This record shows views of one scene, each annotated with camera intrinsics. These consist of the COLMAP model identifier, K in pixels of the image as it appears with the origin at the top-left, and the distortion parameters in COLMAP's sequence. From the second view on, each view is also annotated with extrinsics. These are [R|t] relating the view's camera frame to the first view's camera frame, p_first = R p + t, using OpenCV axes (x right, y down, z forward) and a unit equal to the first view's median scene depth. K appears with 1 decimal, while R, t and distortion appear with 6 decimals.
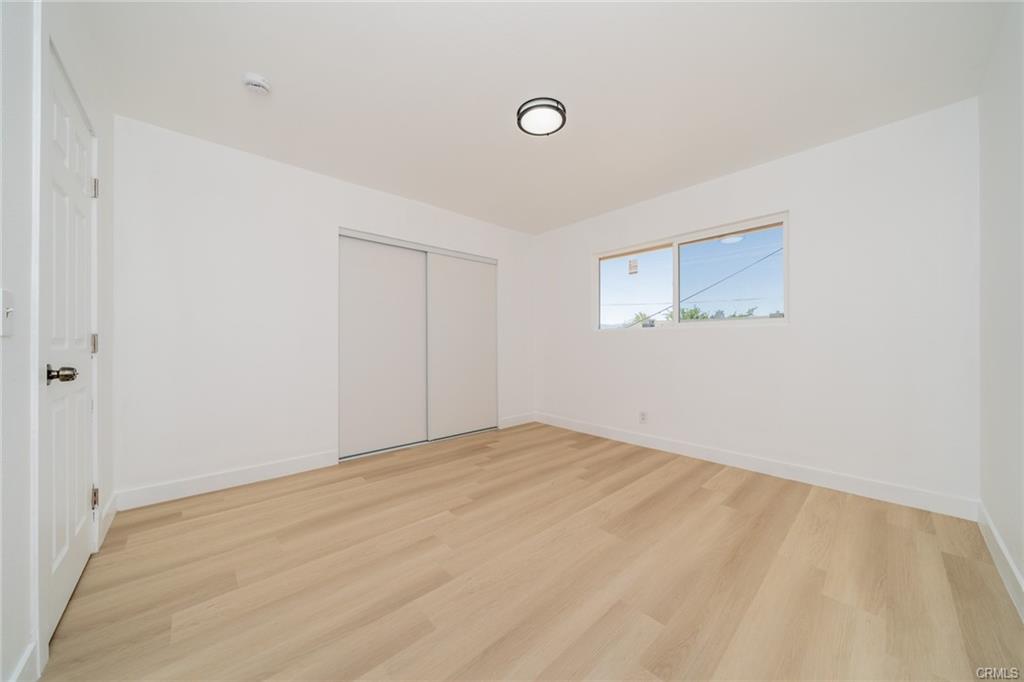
lens RADIAL K [[348.8, 0, 509.4], [0, 348.8, 340.9], [0, 0, 1]] dist [-0.002168, 0.000185]
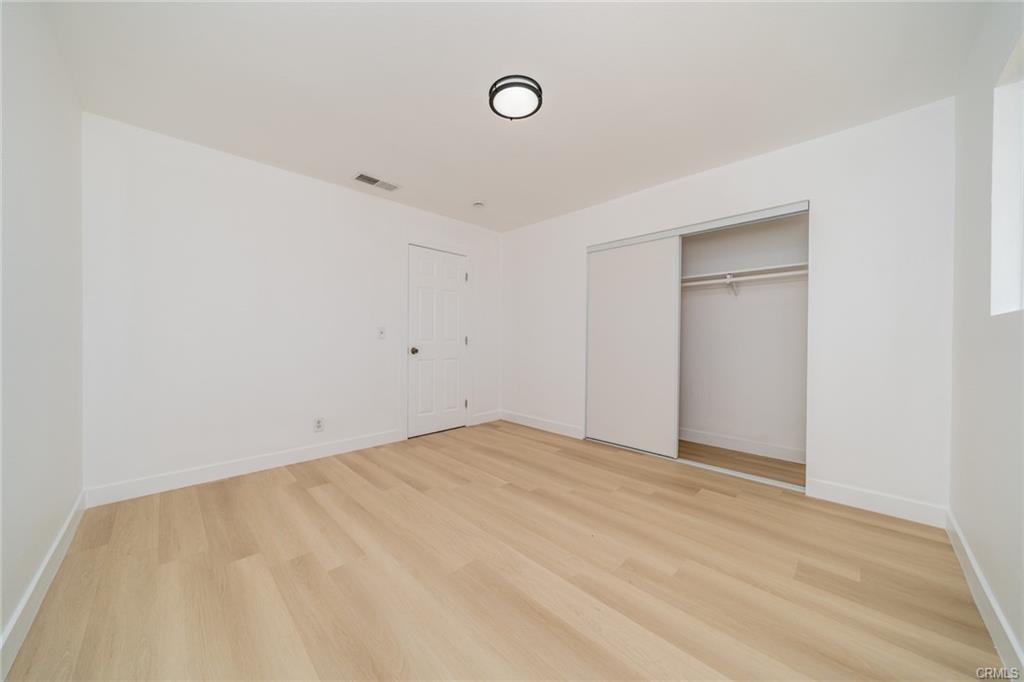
lens RADIAL K [[348.8, 0, 509.4], [0, 348.8, 340.9], [0, 0, 1]] dist [-0.002168, 0.000185]
pose [[0.043141, 0.006493, -0.999048, 0.823675], [-0.001648, 0.999978, 0.006428, -0.006933], [0.999068, 0.001369, 0.043151, 0.768245]]
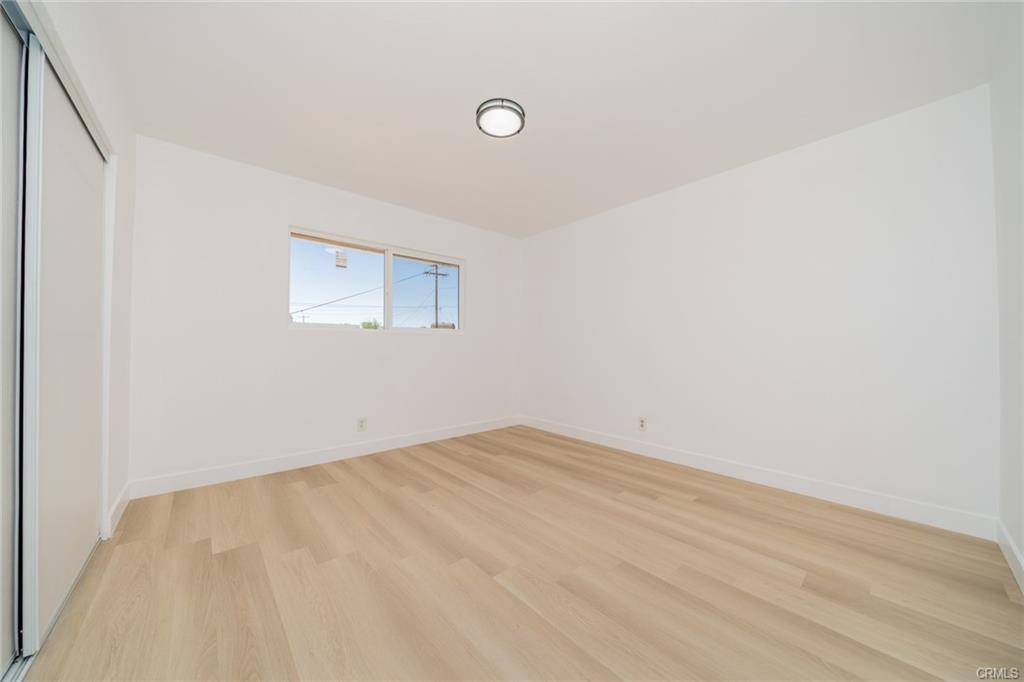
lens RADIAL K [[348.8, 0, 509.4], [0, 348.8, 340.9], [0, 0, 1]] dist [-0.002168, 0.000185]
pose [[0.020935, 0.018808, 0.999604, -0.728464], [-0.005303, 0.999811, -0.018701, 0.012093], [-0.999767, -0.004909, 0.021031, 0.770231]]
